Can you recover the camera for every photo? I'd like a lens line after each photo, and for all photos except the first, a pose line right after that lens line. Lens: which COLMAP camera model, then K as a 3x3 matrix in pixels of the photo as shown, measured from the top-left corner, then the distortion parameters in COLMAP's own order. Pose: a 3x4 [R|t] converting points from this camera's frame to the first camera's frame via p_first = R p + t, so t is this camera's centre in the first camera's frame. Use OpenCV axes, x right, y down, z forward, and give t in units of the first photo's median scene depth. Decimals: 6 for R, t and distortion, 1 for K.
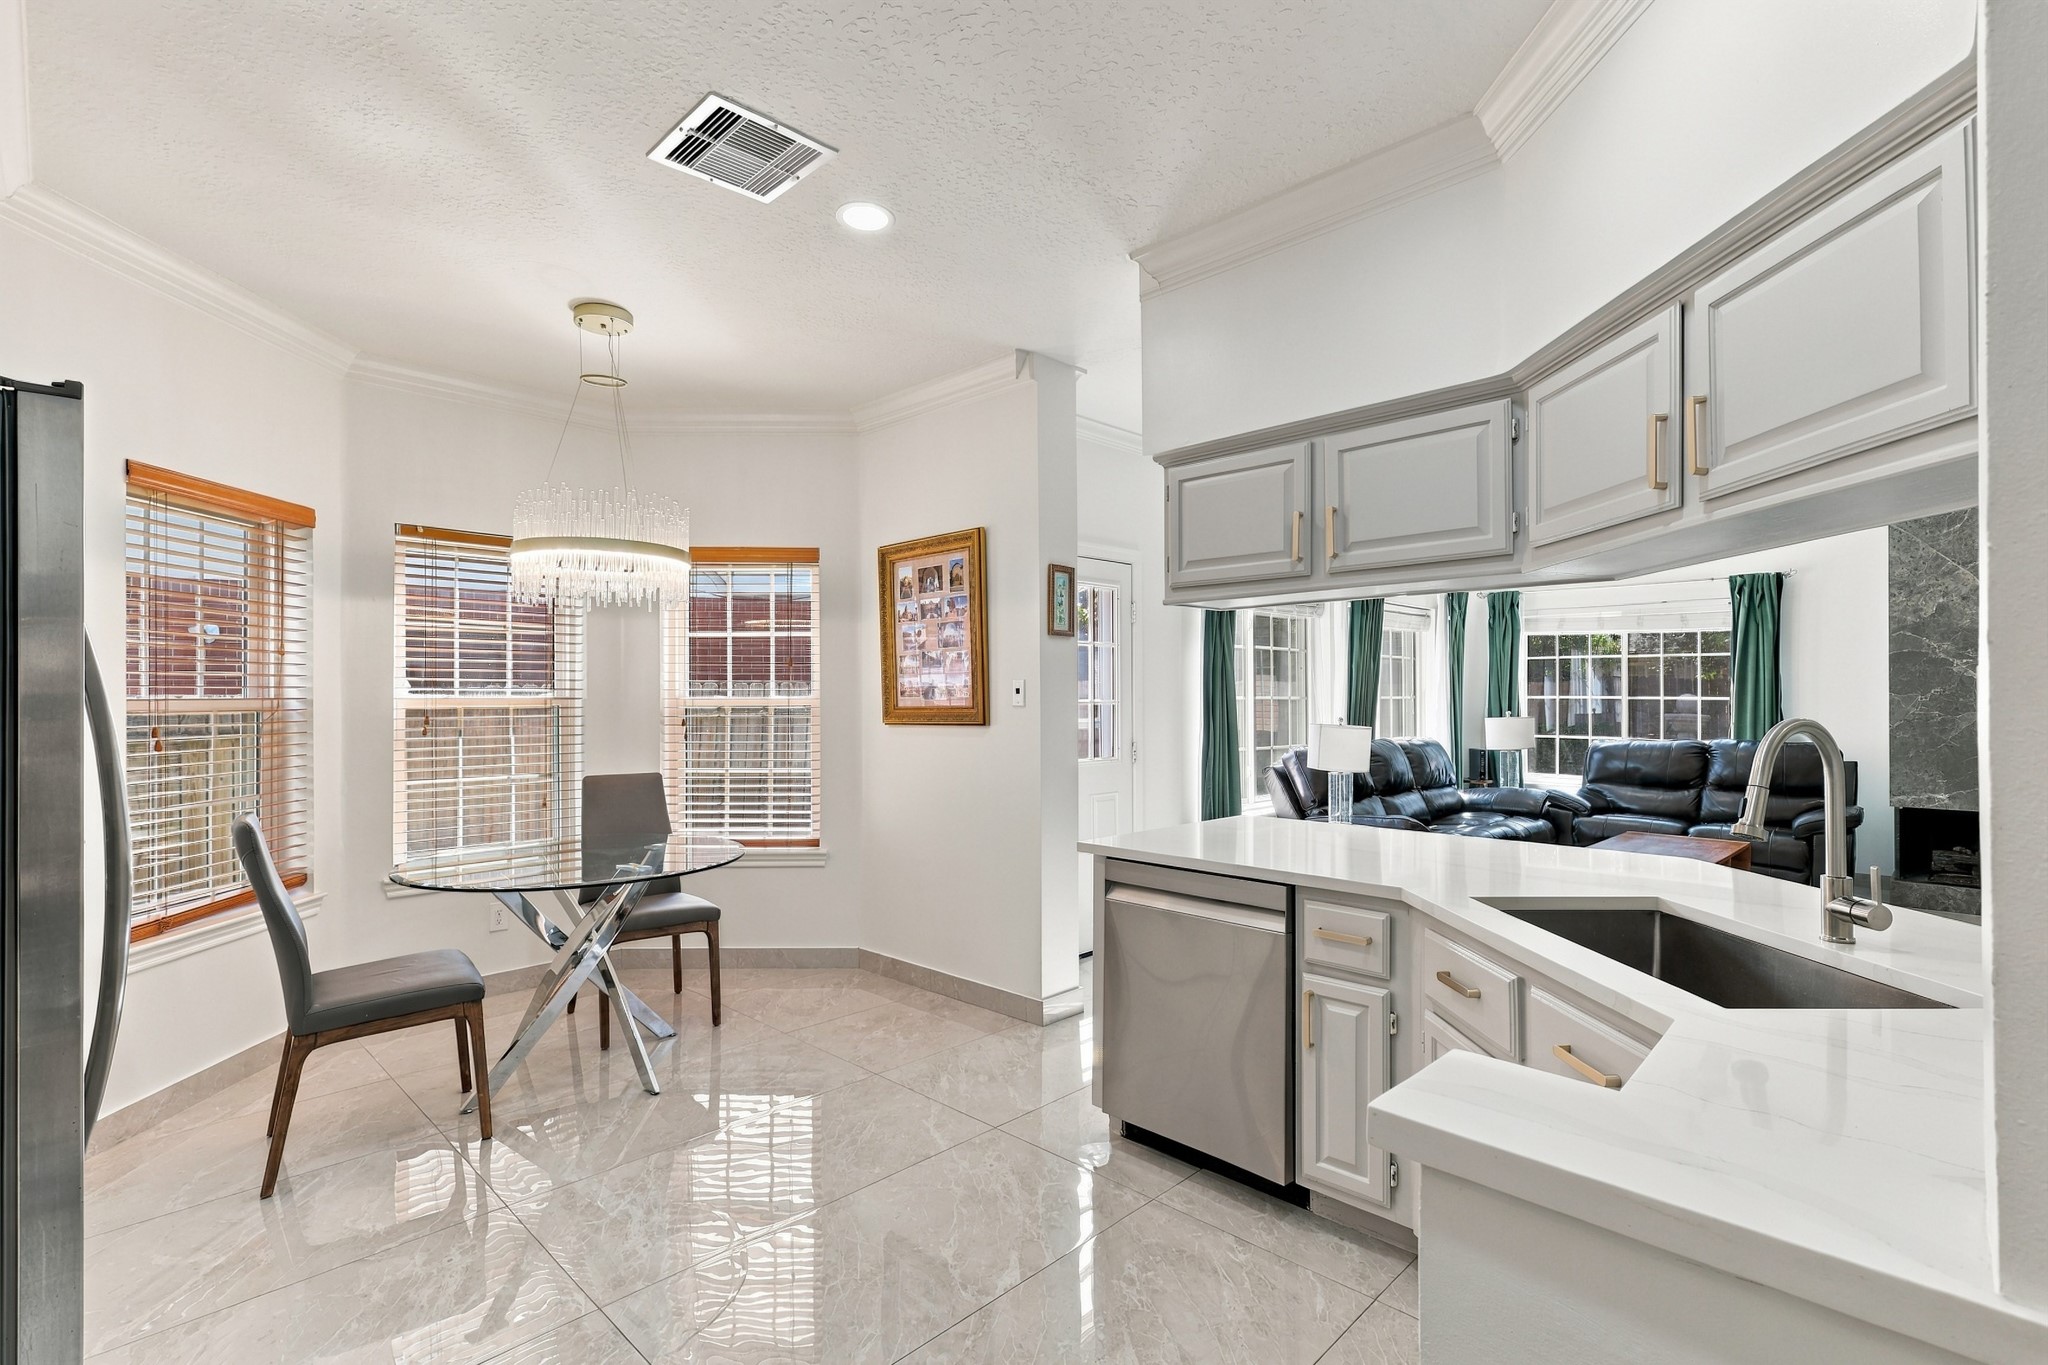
lens RADIAL K [[948.5, 0, 1026.3], [0, 948.5, 693.8], [0, 0, 1]] dist [-0.000205, 0.001491]
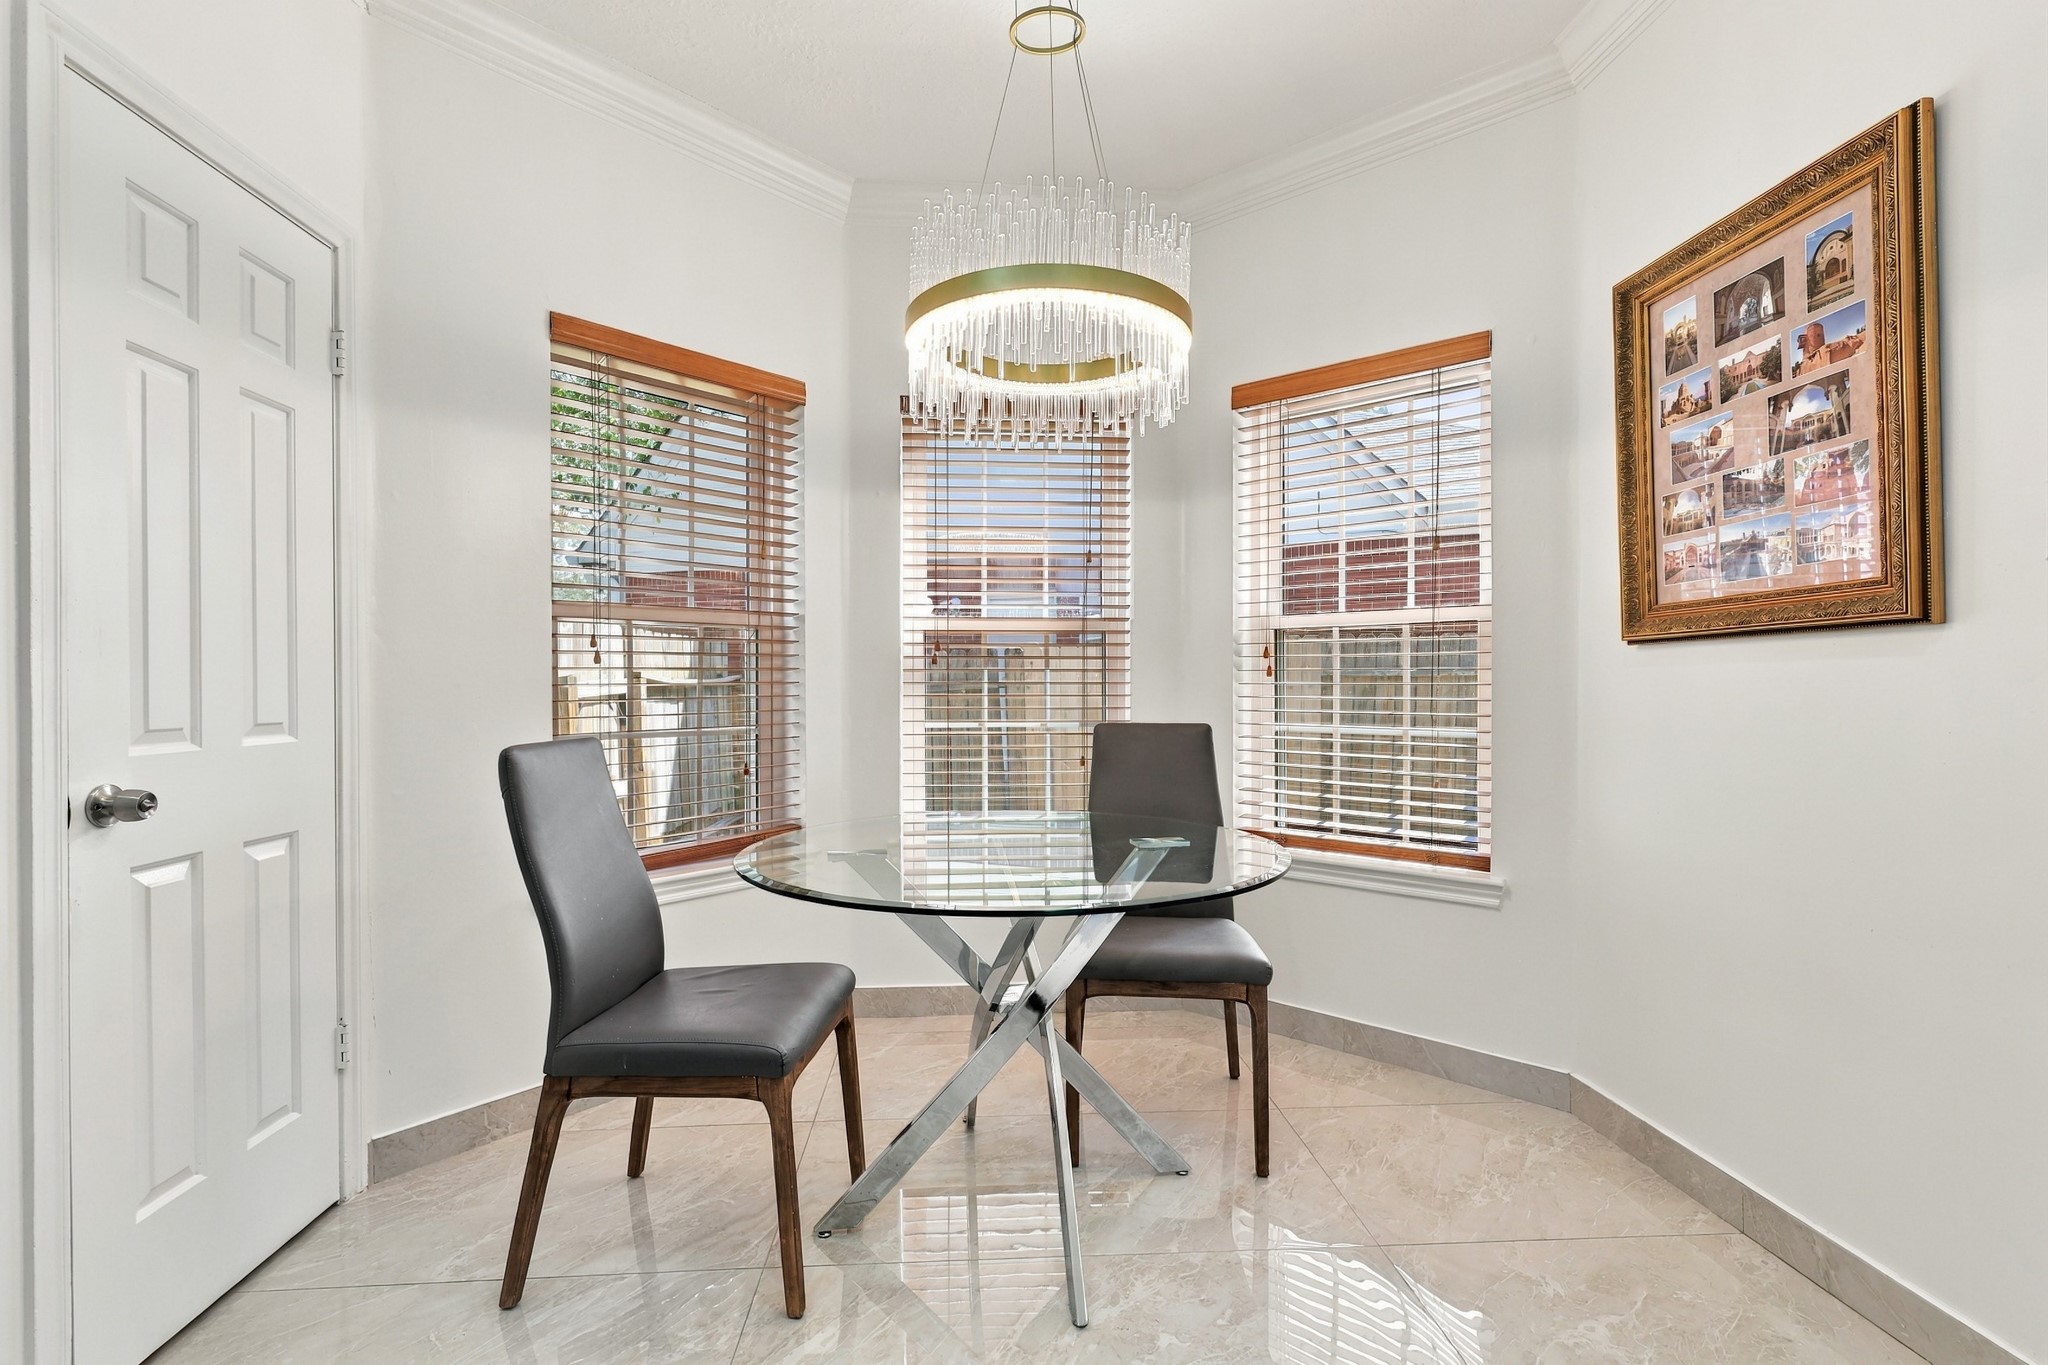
lens RADIAL K [[948.5, 0, 1017.5], [0, 948.5, 682.8], [0, 0, 1]] dist [-0.000205, 0.001491]
pose [[0.735966, 0.004923, -0.677001, -0.050360], [0.001750, 0.999956, 0.009174, 0.048718], [0.677017, -0.007937, 0.735925, 0.436019]]
